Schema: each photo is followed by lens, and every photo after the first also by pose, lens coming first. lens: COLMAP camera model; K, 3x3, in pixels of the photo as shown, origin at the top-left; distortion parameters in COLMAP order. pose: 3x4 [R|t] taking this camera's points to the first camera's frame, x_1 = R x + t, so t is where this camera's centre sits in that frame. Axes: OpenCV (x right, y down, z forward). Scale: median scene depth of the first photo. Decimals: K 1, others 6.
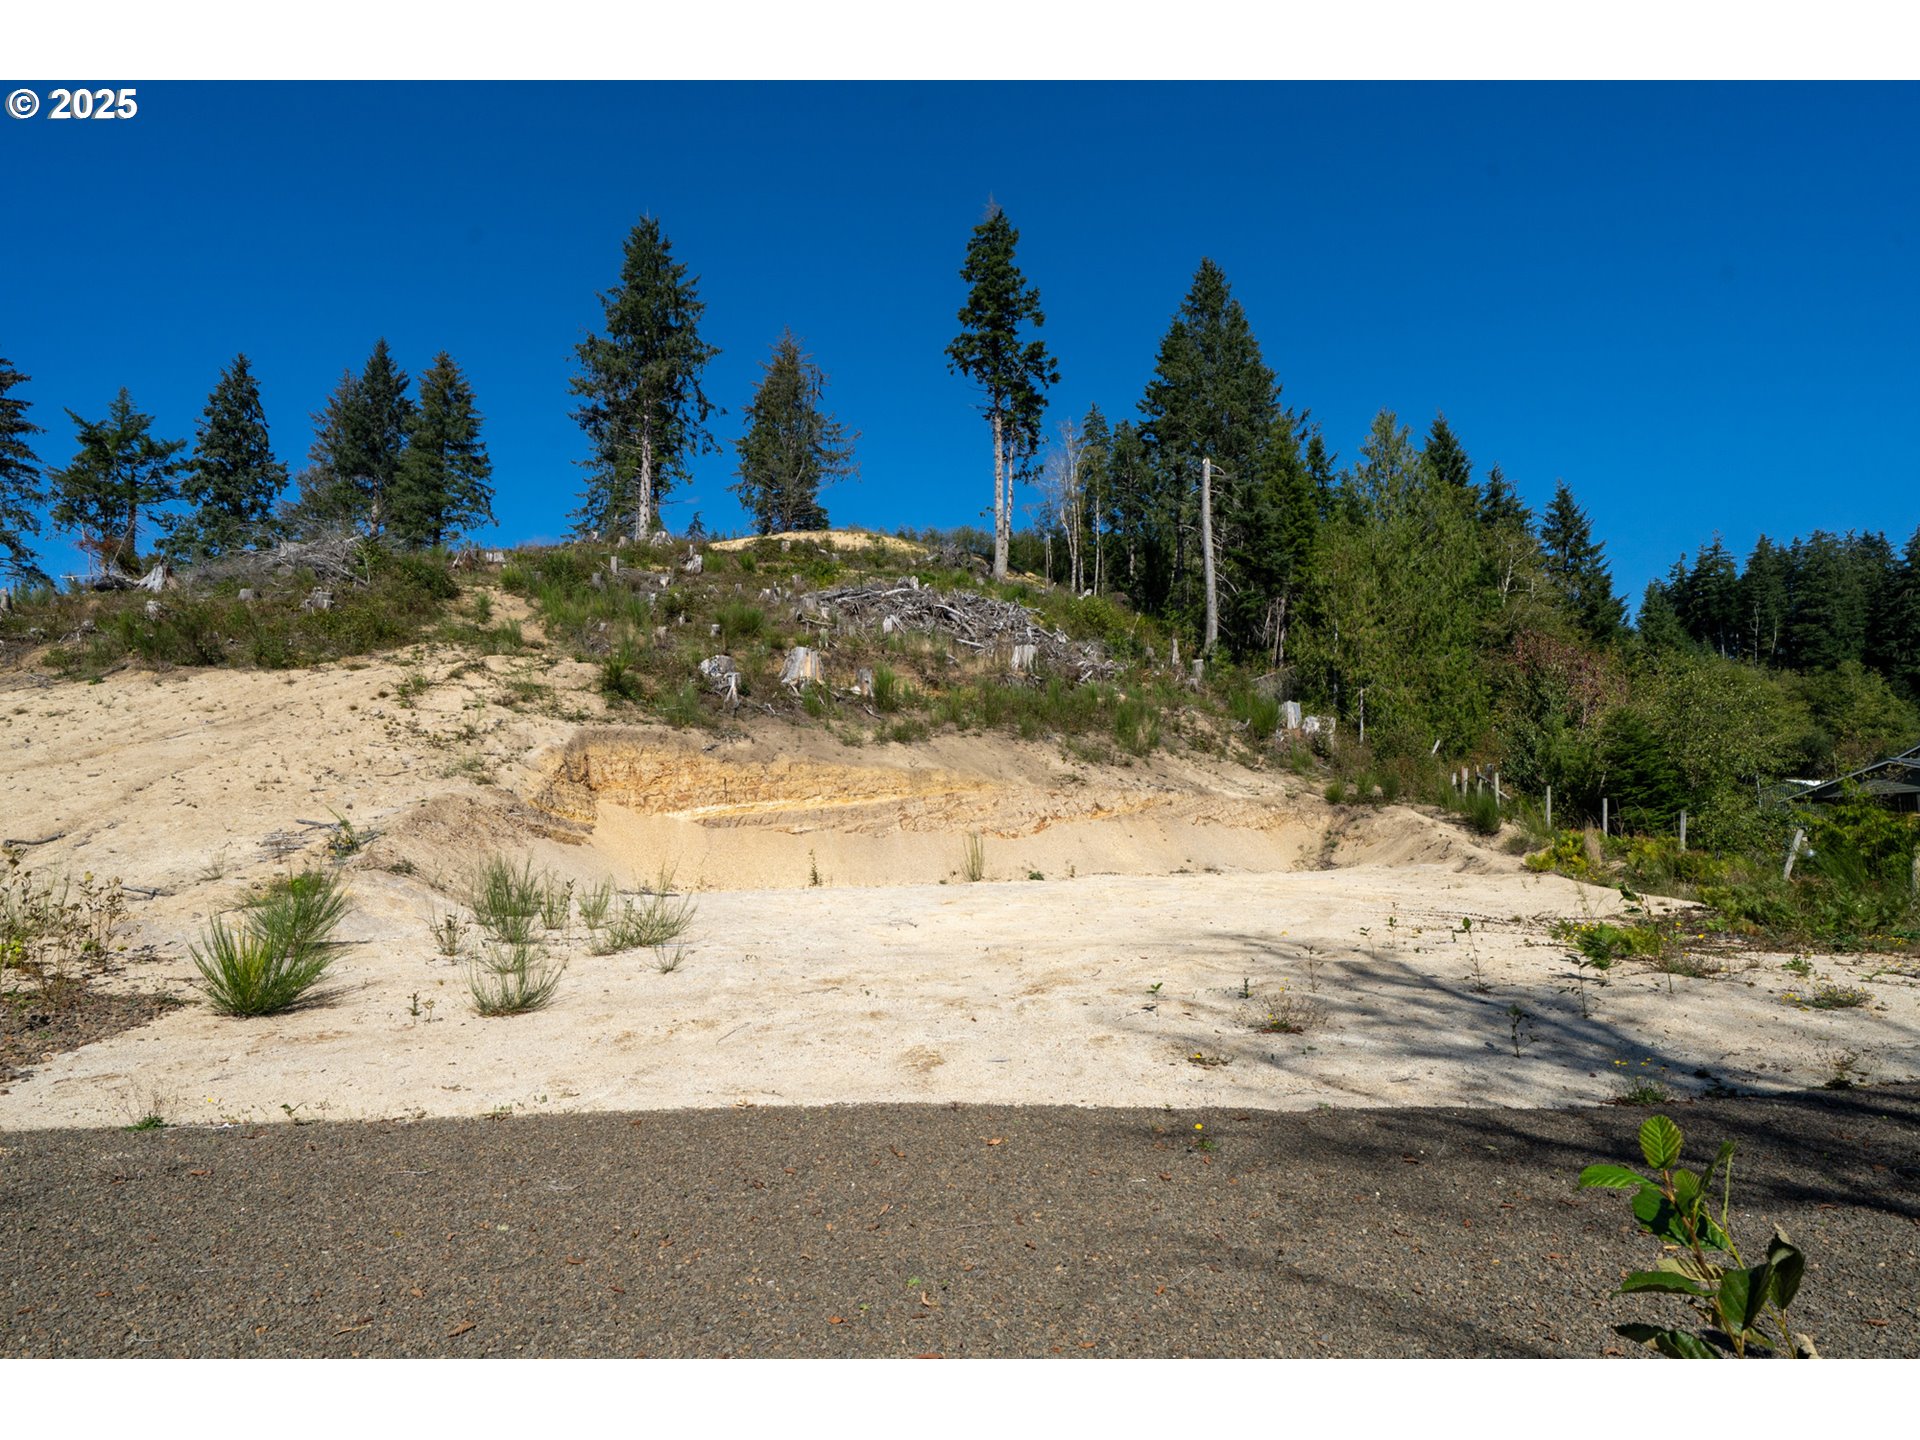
lens RADIAL K [[981.5, 0, 961.2], [0, 981.5, 792.2], [0, 0, 1]] dist [0.001487, 0.000559]
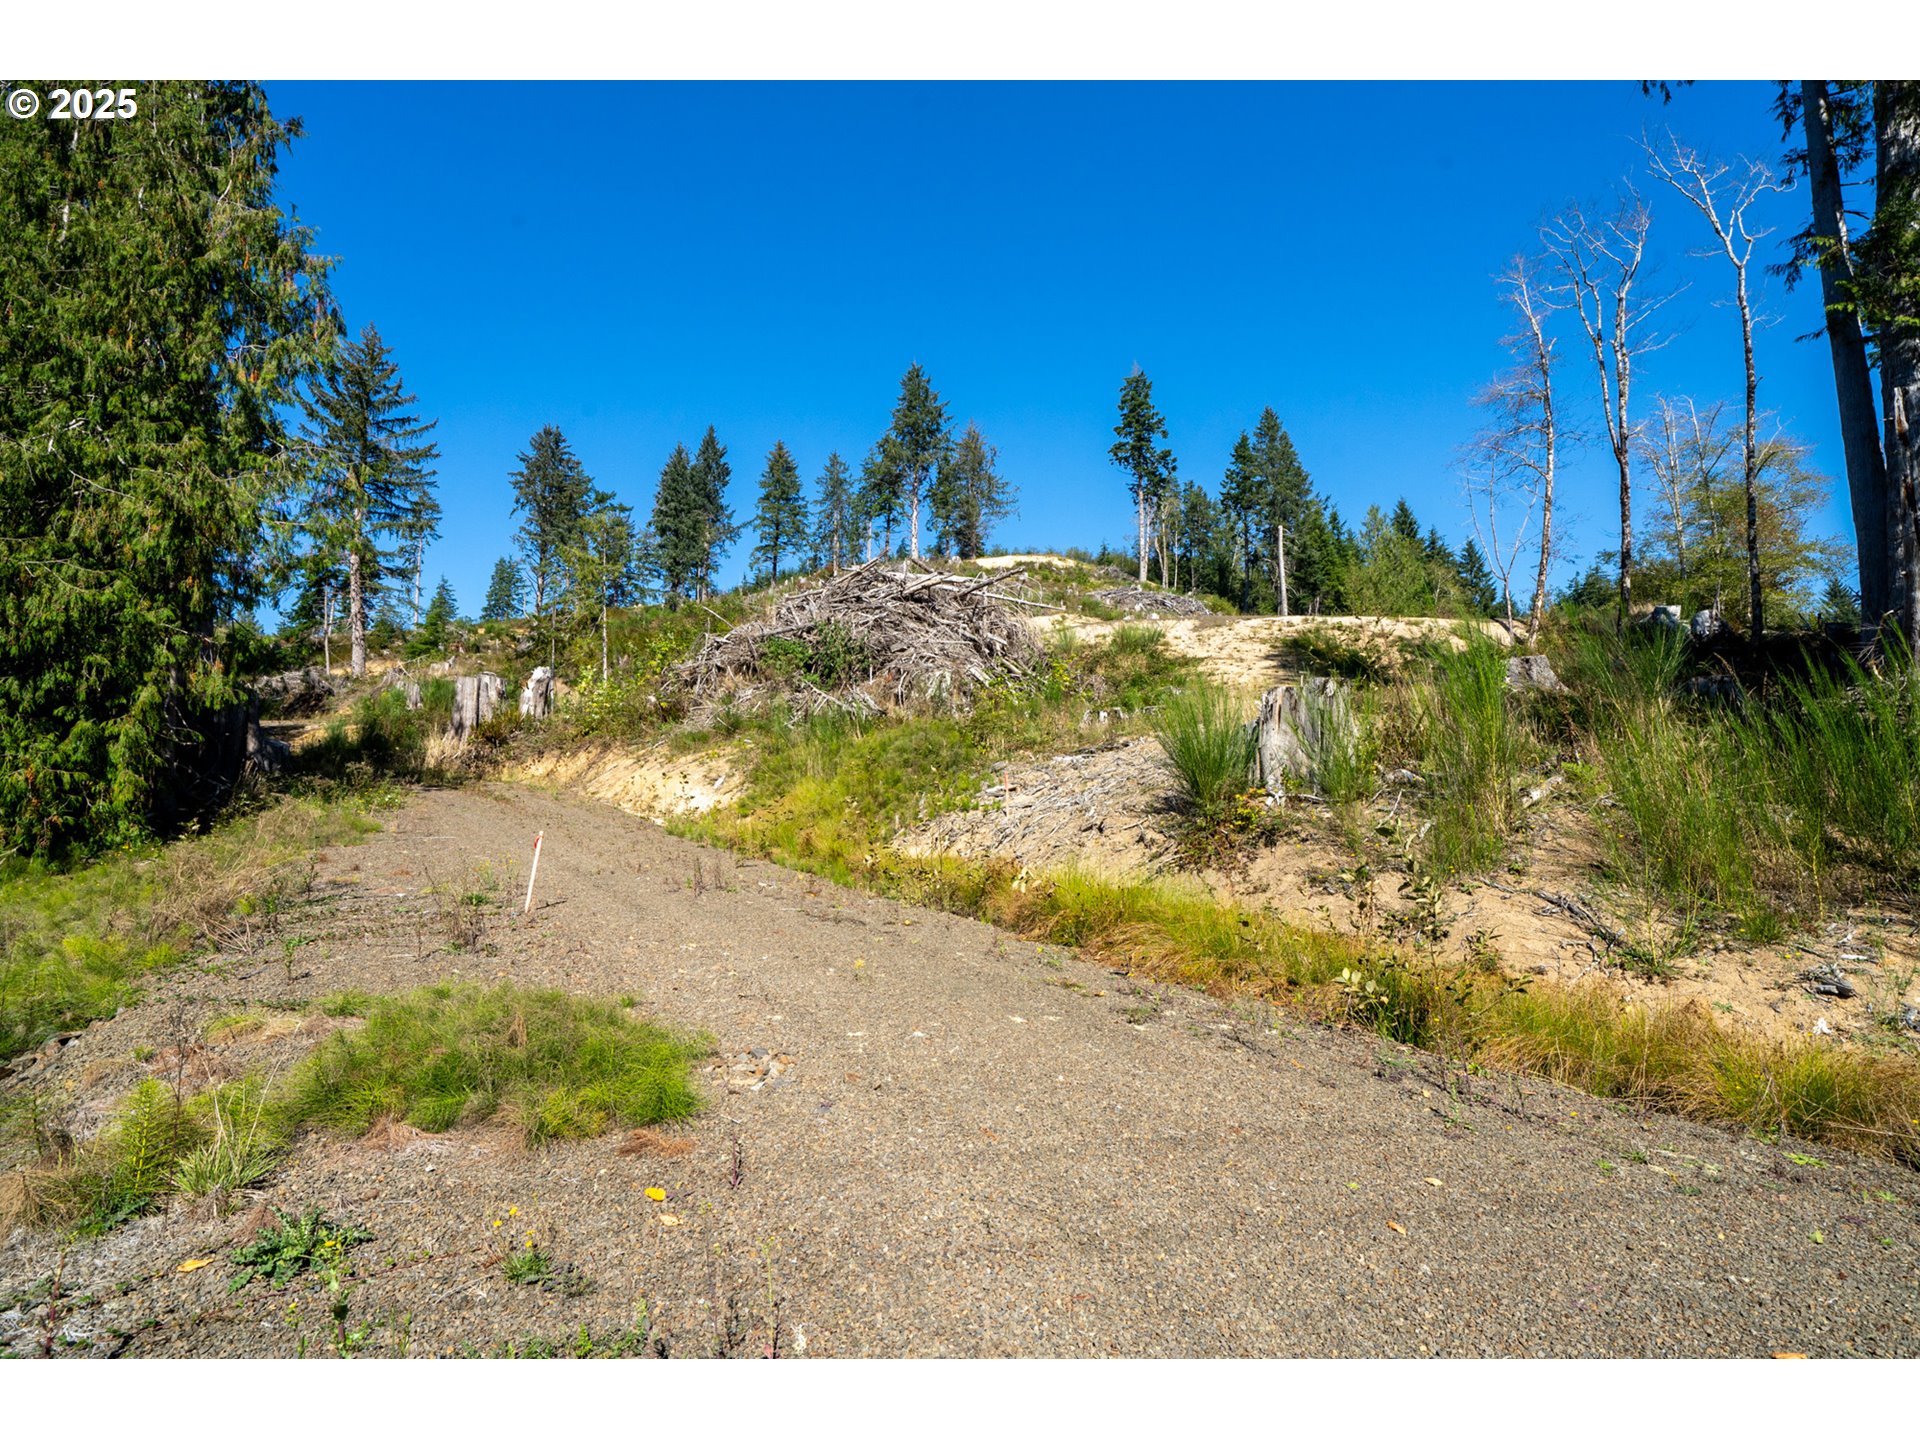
lens RADIAL K [[893.6, 0, 960.4], [0, 893.6, 727.2], [0, 0, 1]] dist [0.001904, -0.000092]
pose [[0.999883, 0.013775, -0.006702, -0.317670], [-0.014094, 0.998638, -0.050237, 0.133520], [0.006001, 0.050326, 0.998715, -0.646234]]
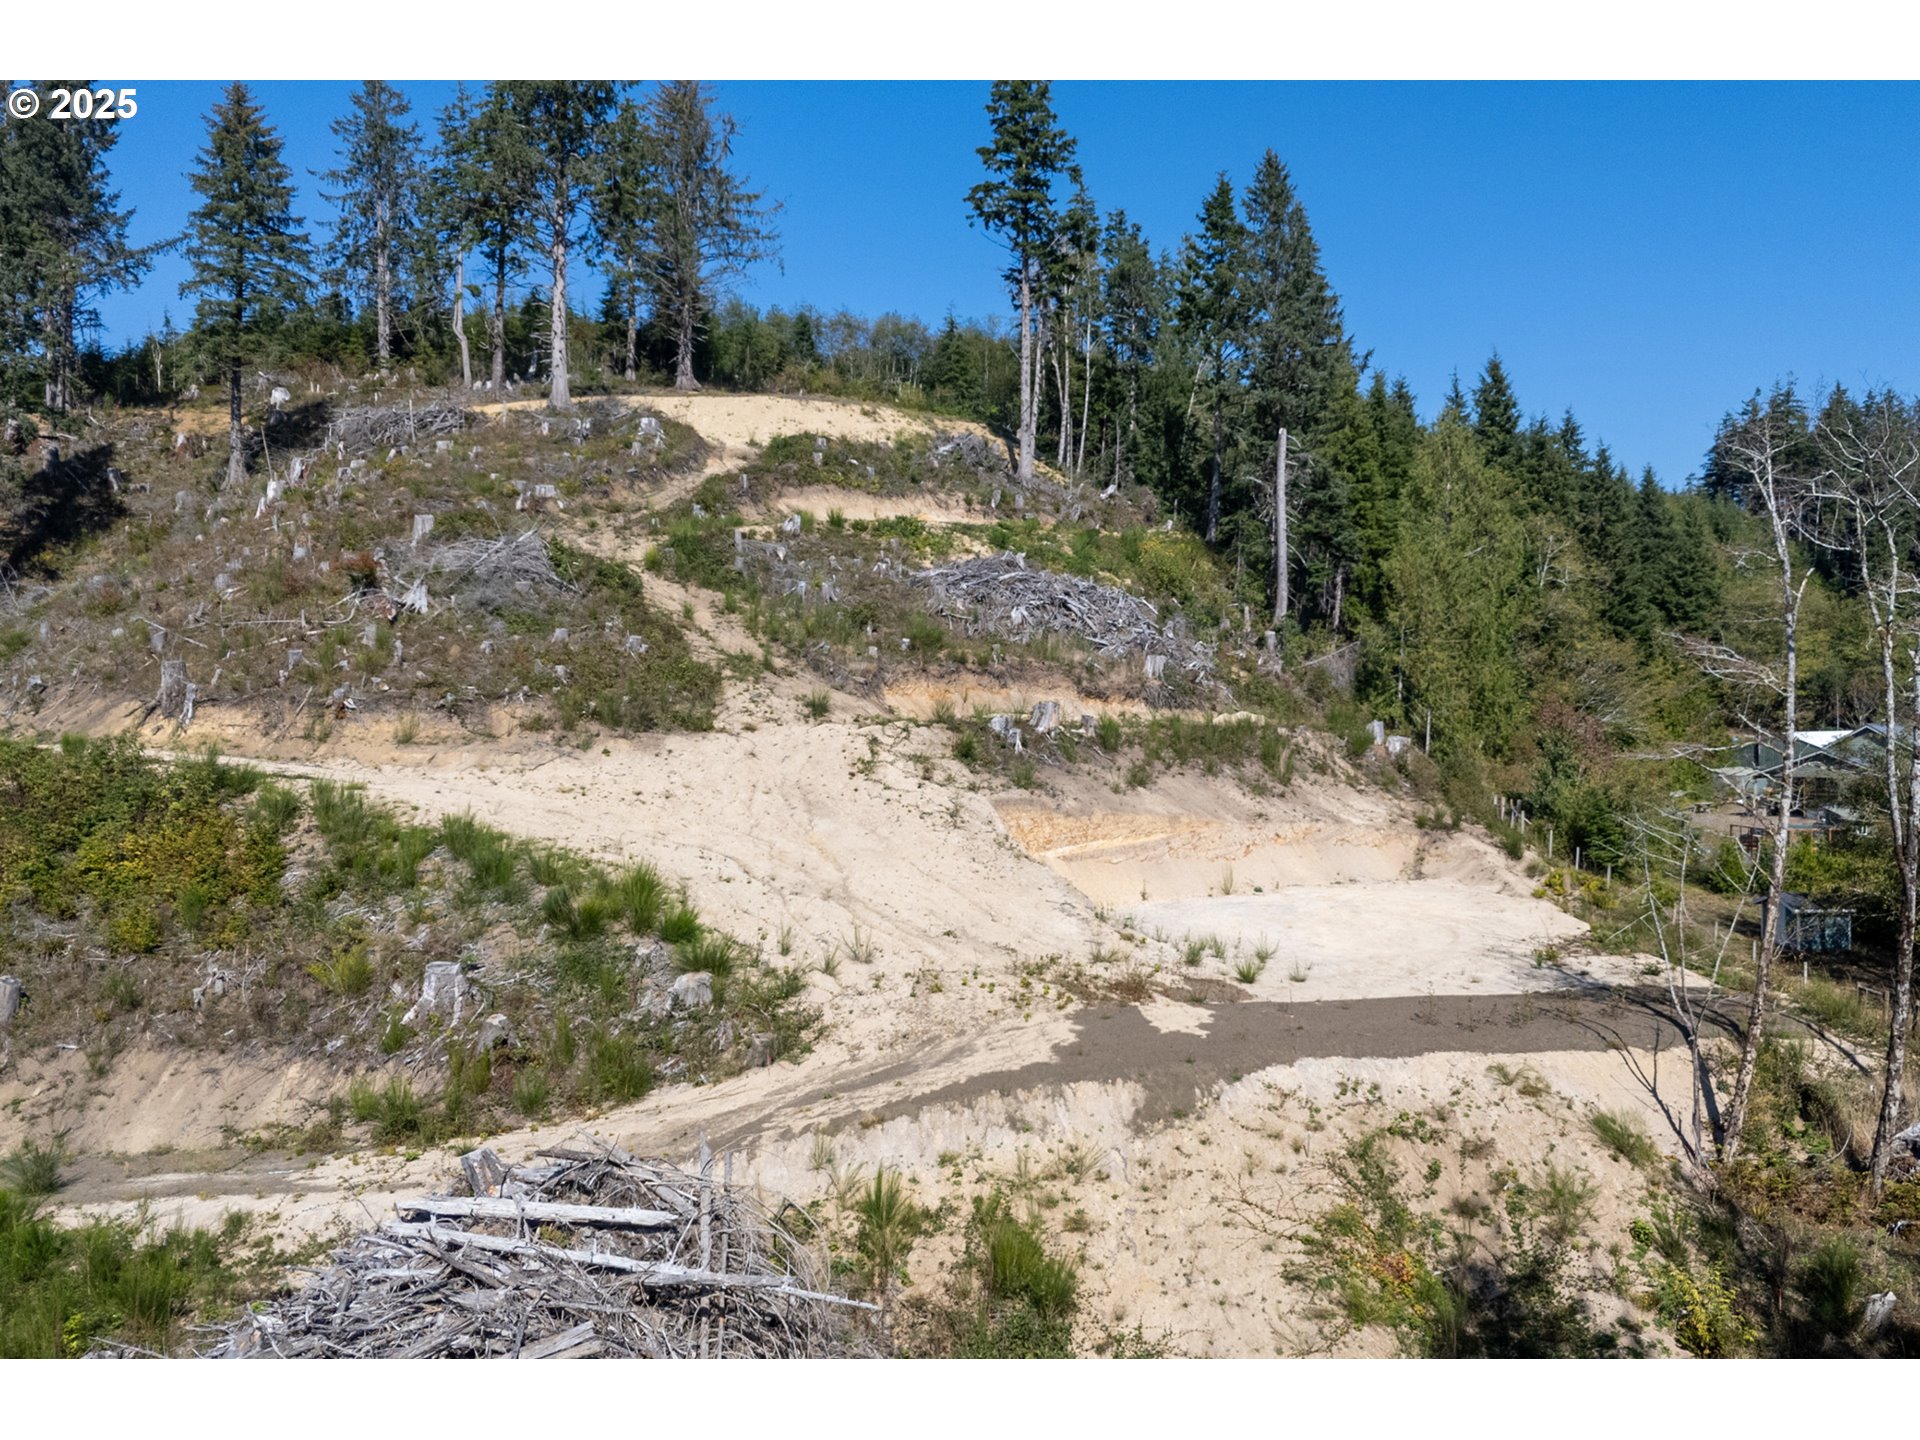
lens RADIAL K [[1657.7, 0, 1078.2], [0, 1657.7, 740.5], [0, 0, 1]] dist [0.068190, -0.033611]
pose [[0.971744, 0.012237, 0.235720, -0.317679], [-0.034070, 0.995469, 0.088775, -0.144699], [-0.233566, -0.094298, 0.967758, -0.573314]]
